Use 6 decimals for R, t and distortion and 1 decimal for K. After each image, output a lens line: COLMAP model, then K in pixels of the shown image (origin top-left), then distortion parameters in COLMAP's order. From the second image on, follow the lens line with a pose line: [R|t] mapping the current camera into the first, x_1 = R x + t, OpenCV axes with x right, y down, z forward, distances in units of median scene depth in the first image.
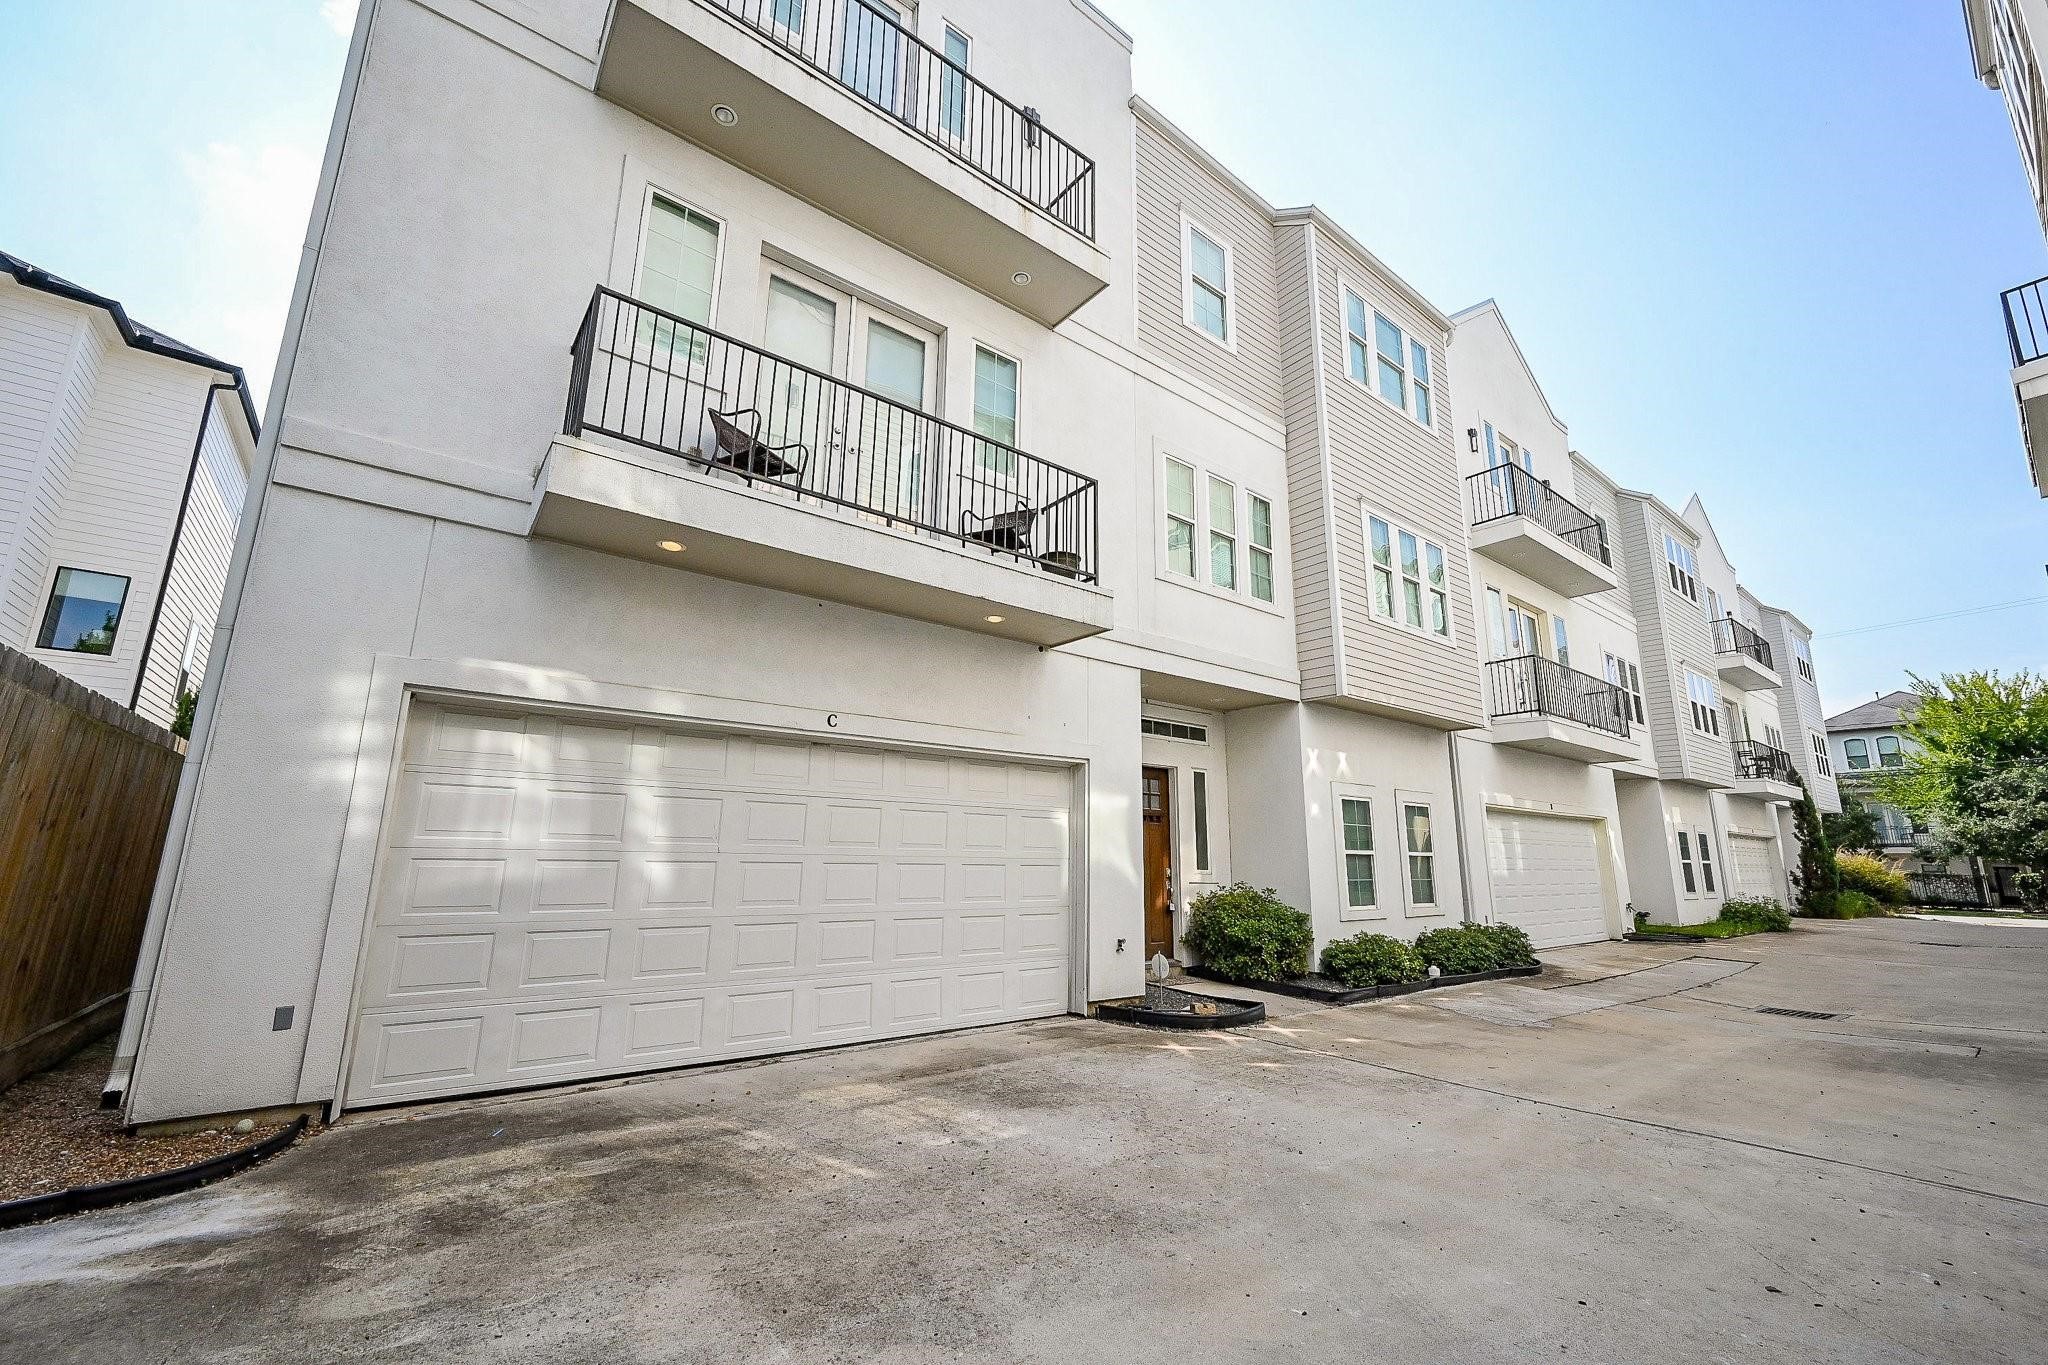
lens RADIAL K [[809.9, 0, 1024.0], [0, 809.9, 682.5], [0, 0, 1]] dist [-0.001028, -0.000369]
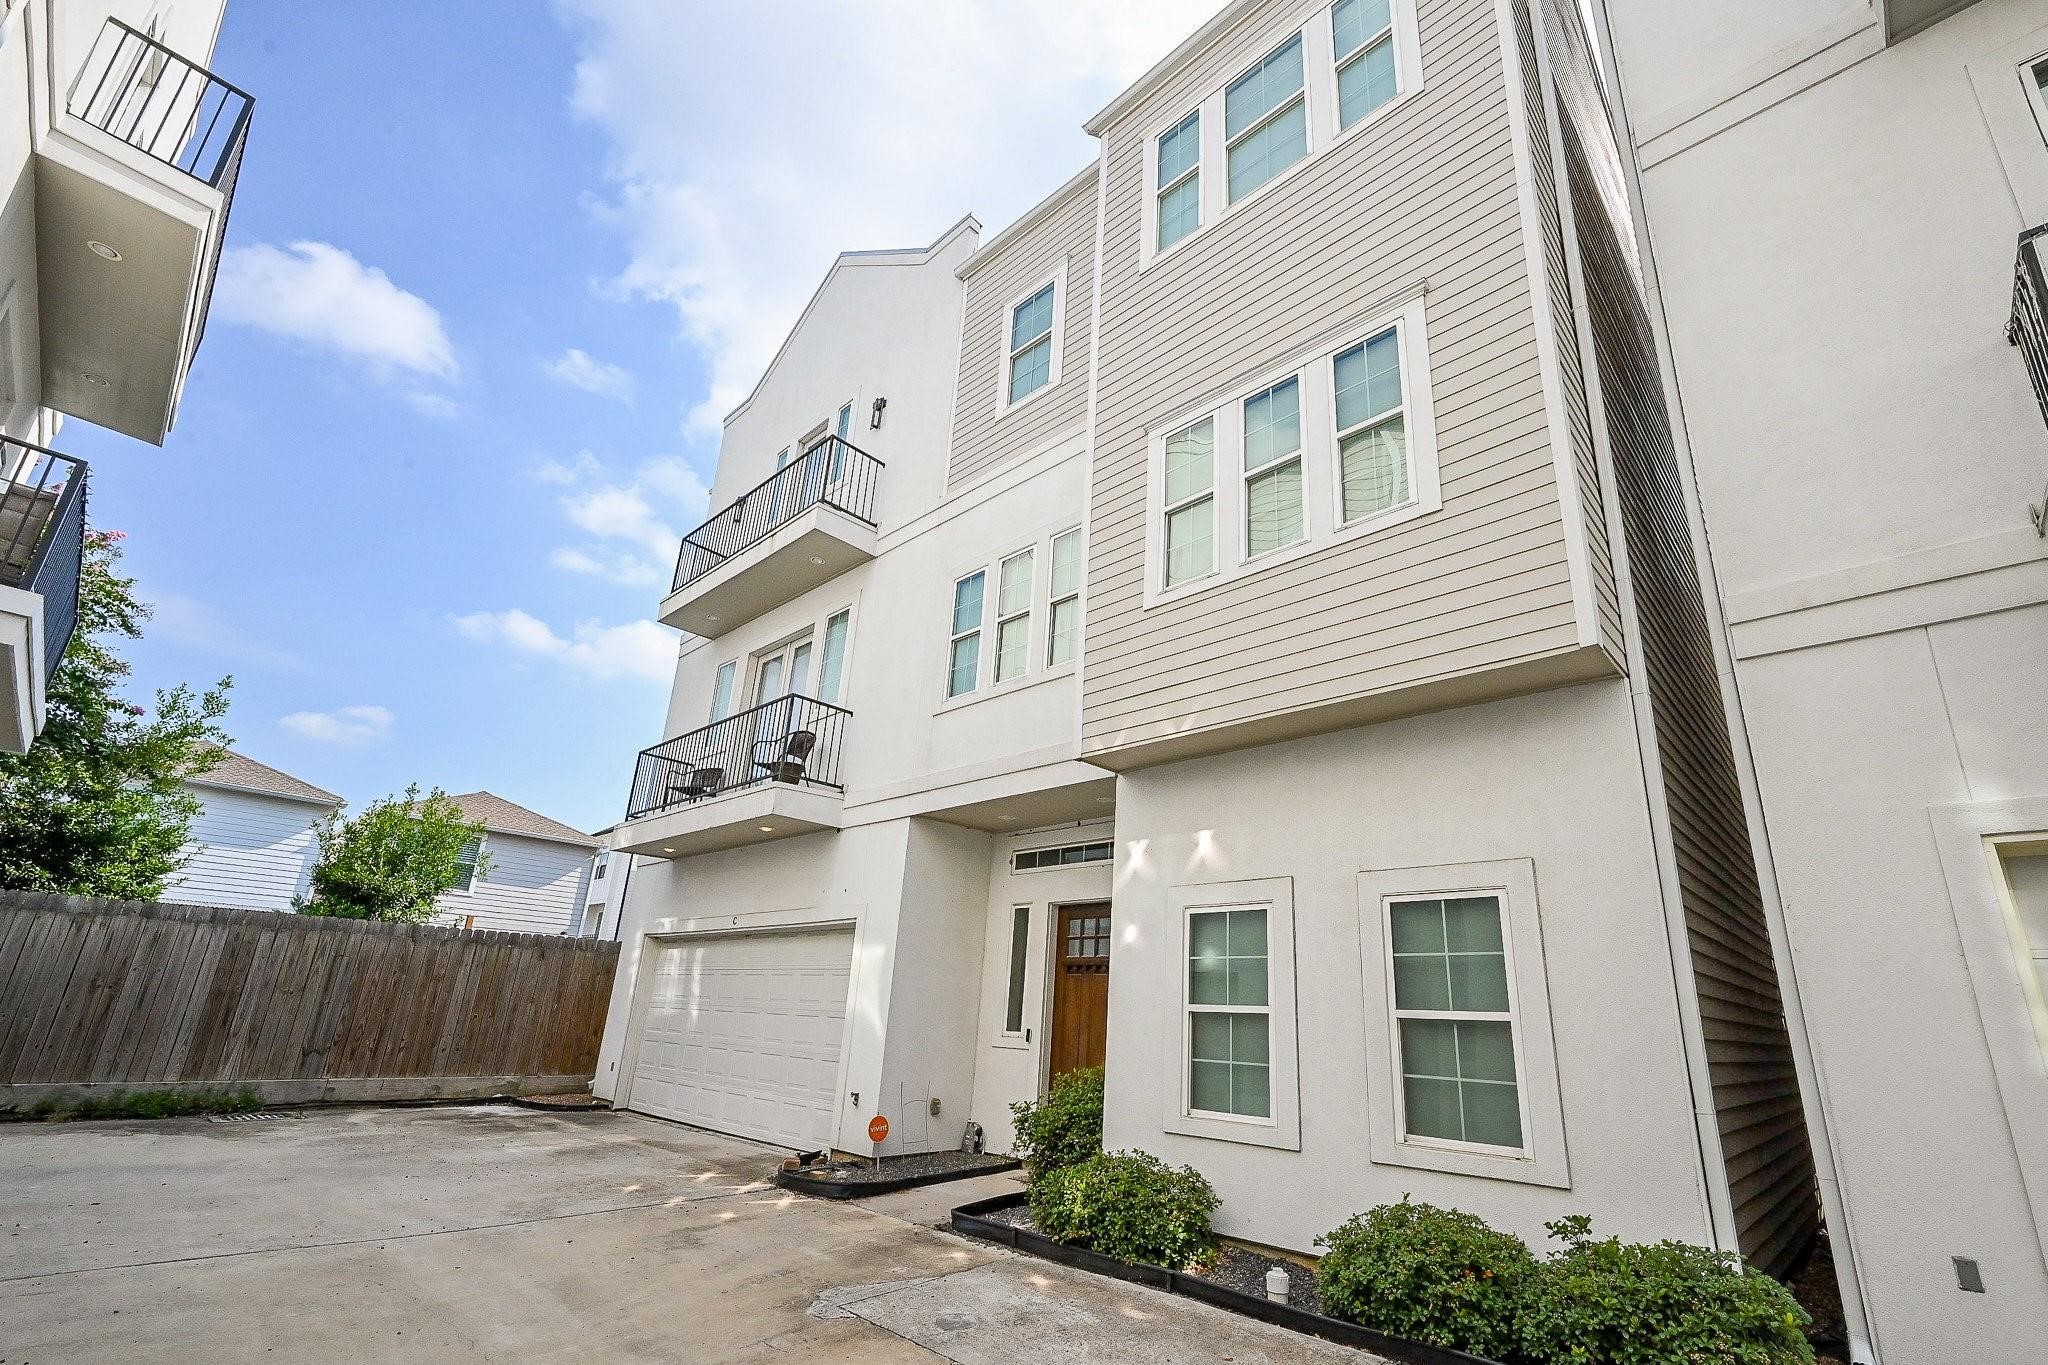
lens RADIAL K [[897.1, 0, 1075.4], [0, 897.1, 724.4], [0, 0, 1]] dist [0.008359, -0.000049]
pose [[0.173662, -0.320126, -0.931322, 1.433959], [0.161319, 0.942165, -0.293772, 0.270620], [0.971503, -0.099223, 0.215261, 1.123980]]
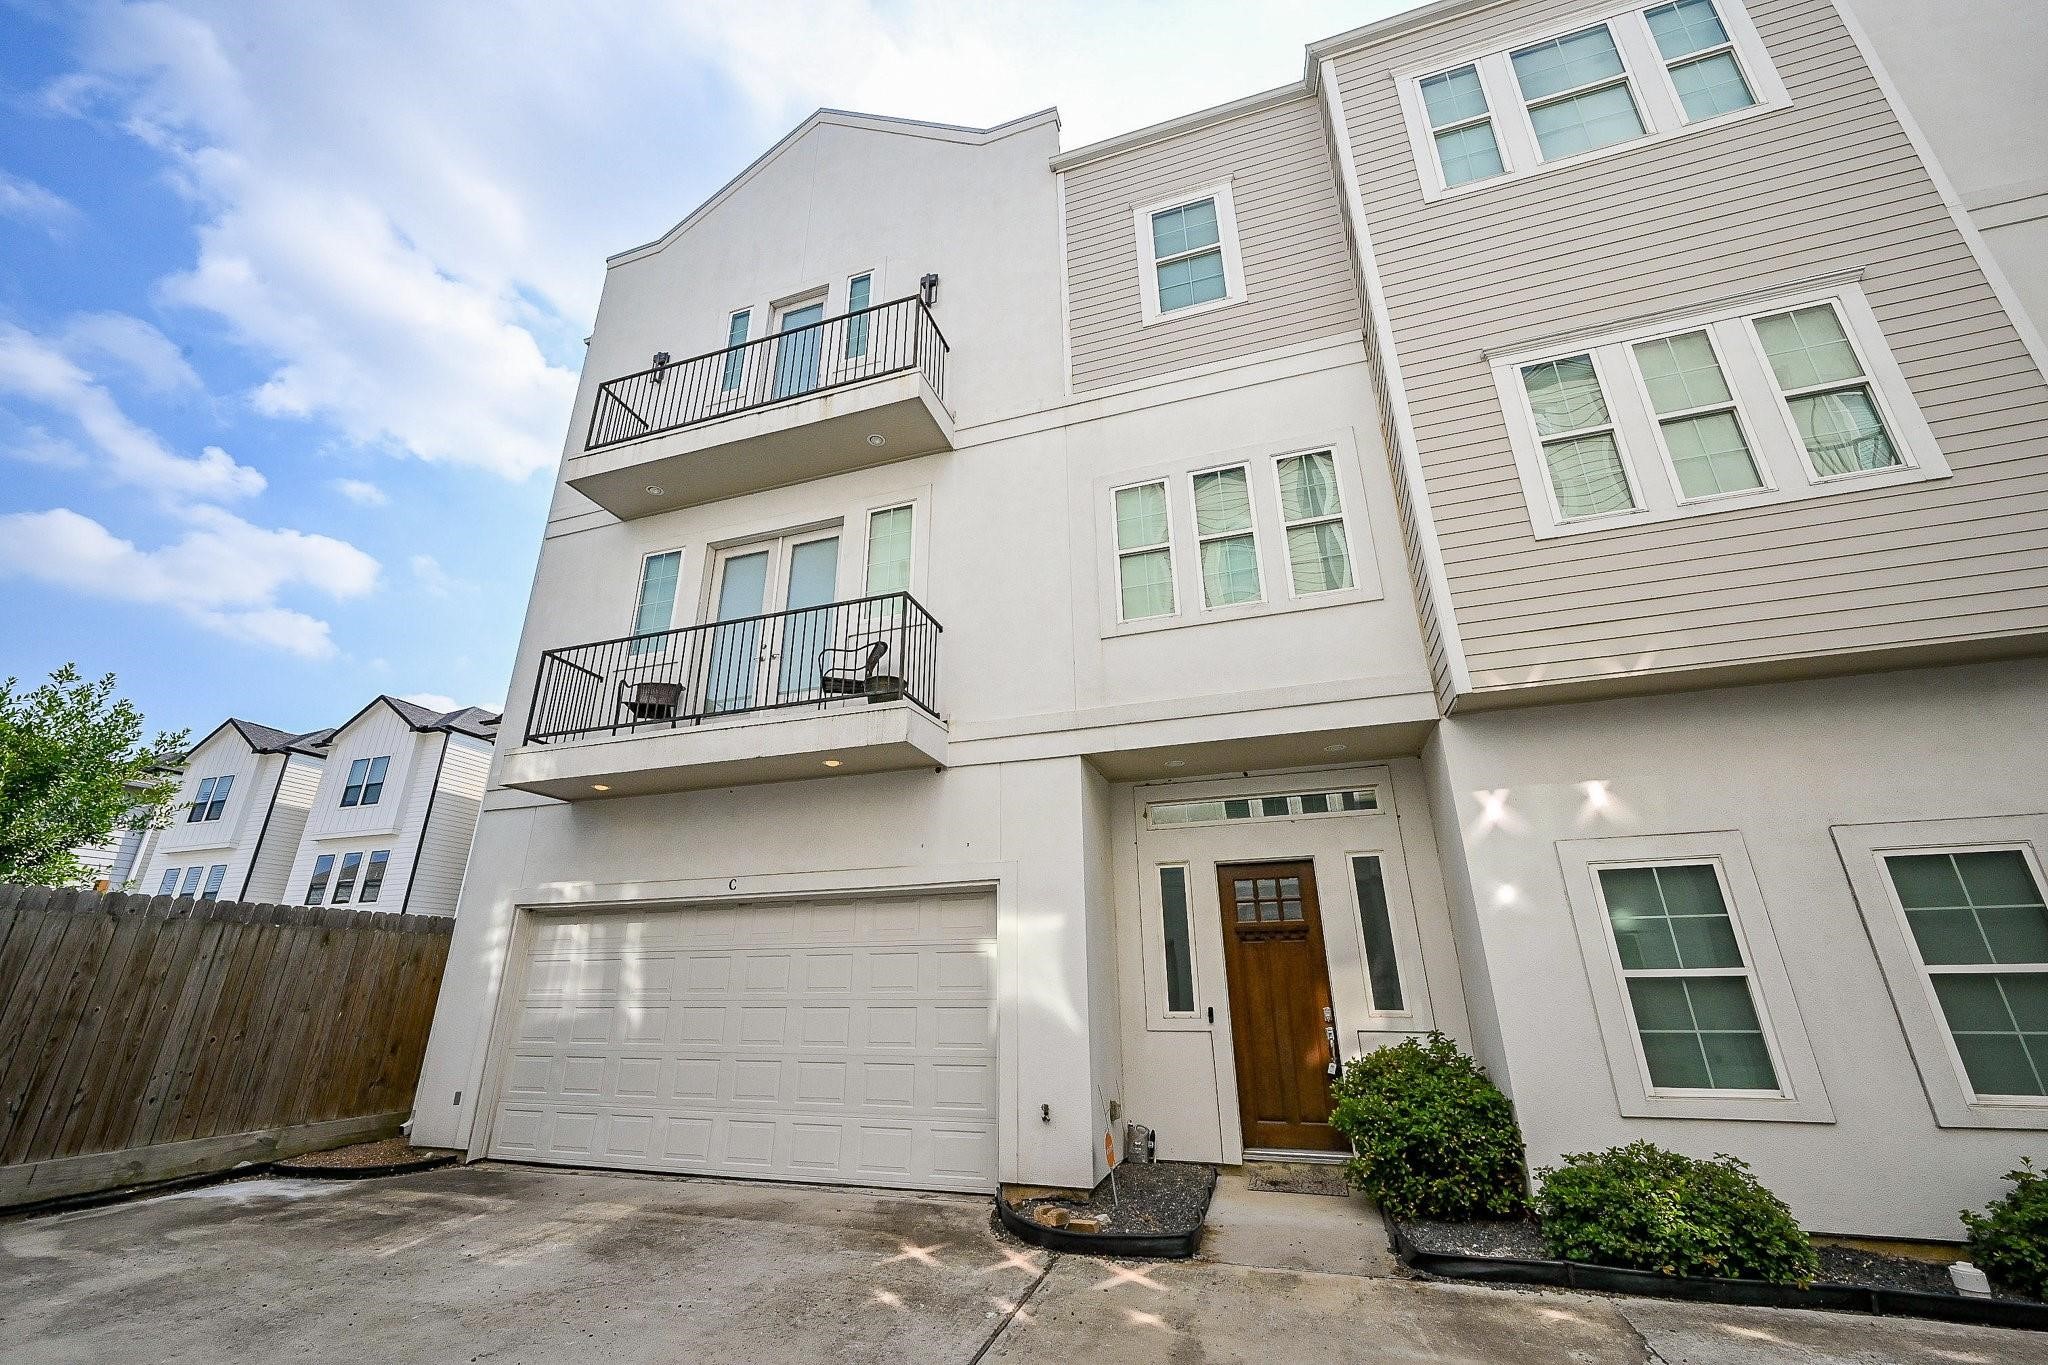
lens RADIAL K [[809.9, 0, 1024.0], [0, 809.9, 682.5], [0, 0, 1]] dist [-0.001028, -0.000369]
pose [[0.562095, -0.314688, -0.764867, 0.881329], [0.187786, 0.949194, -0.252522, 0.128008], [0.805472, -0.001690, 0.592631, 0.542622]]
